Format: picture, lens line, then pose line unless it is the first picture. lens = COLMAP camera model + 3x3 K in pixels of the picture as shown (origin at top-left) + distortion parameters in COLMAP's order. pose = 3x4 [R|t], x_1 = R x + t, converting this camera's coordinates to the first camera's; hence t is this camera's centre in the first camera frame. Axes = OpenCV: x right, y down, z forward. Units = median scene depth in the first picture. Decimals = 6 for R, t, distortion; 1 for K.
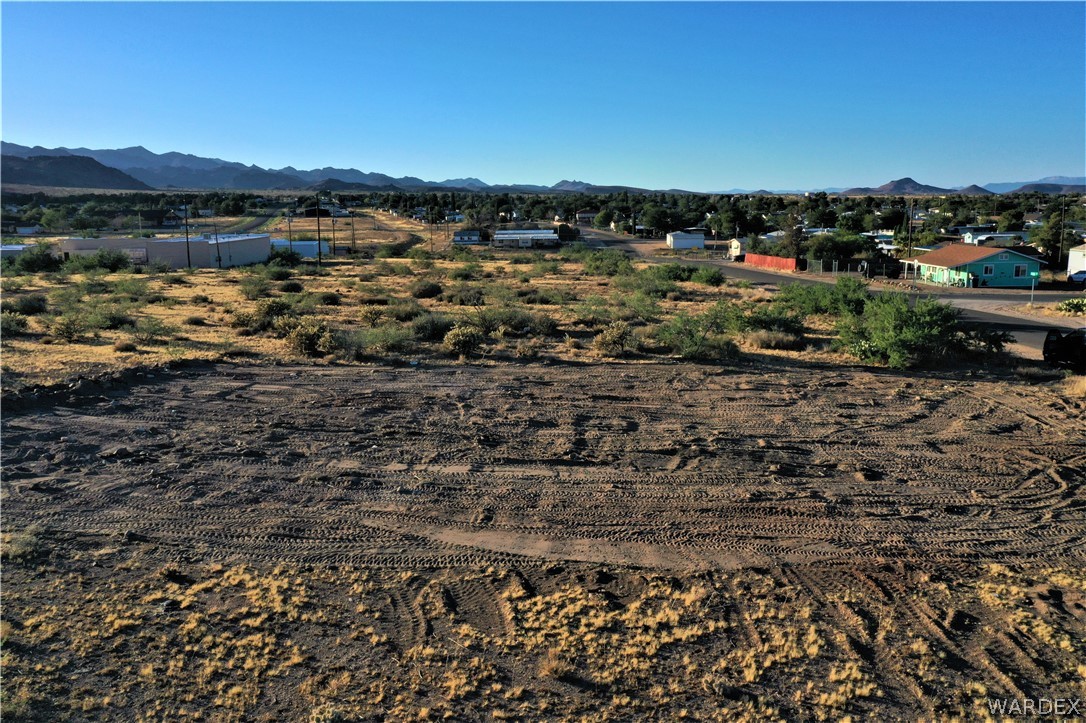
lens RADIAL K [[853.2, 0, 559.3], [0, 853.2, 360.9], [0, 0, 1]] dist [0.005401, 0.005161]
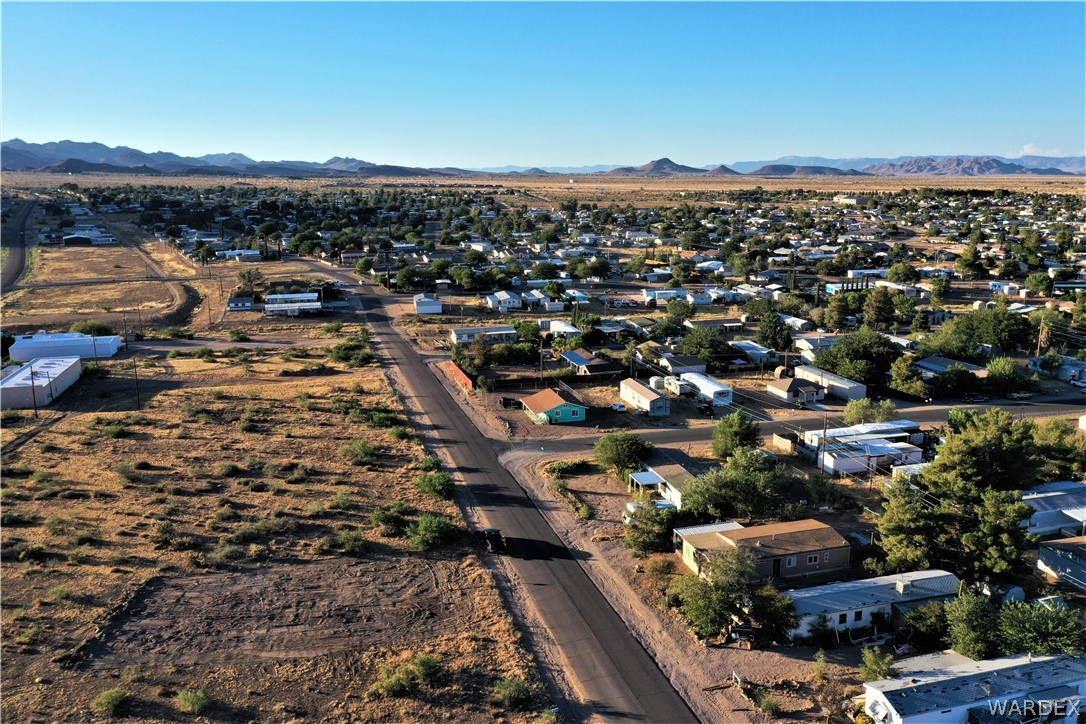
lens RADIAL K [[846.2, 0, 543.0], [0, 846.2, 362.0], [0, 0, 1]] dist [0.012438, 0.006794]
pose [[0.971623, -0.052205, 0.230703, 0.168519], [0.046151, 0.998436, 0.031567, -0.664715], [-0.231990, -0.020024, 0.972512, -1.747801]]
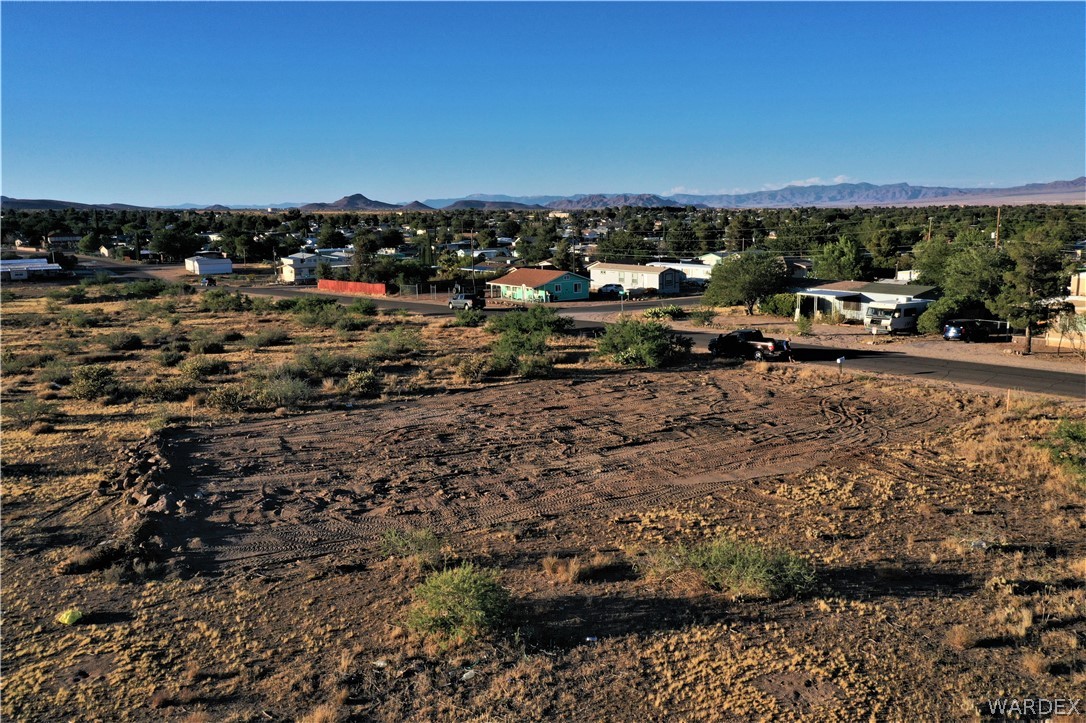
lens RADIAL K [[846.2, 0, 543.0], [0, 846.2, 361.5], [0, 0, 1]] dist [0.012438, 0.006794]
pose [[0.831573, -0.100917, 0.546171, -0.579204], [0.109029, 0.993882, 0.017639, -0.049912], [-0.544610, 0.044881, 0.837488, -0.161554]]
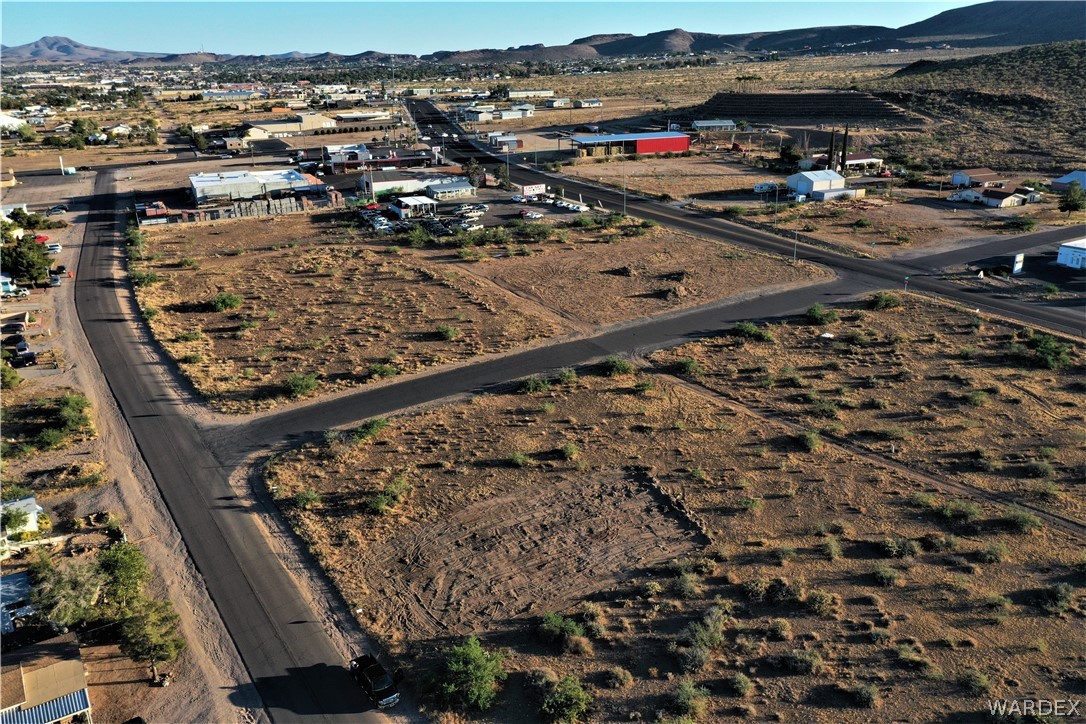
lens RADIAL K [[853.2, 0, 559.3], [0, 853.2, 361.4], [0, 0, 1]] dist [0.005401, 0.005161]
pose [[-0.842180, 0.204158, -0.499051, 1.084239], [-0.083252, 0.865212, 0.494446, -1.634827], [0.532730, 0.457960, -0.711668, 2.234382]]
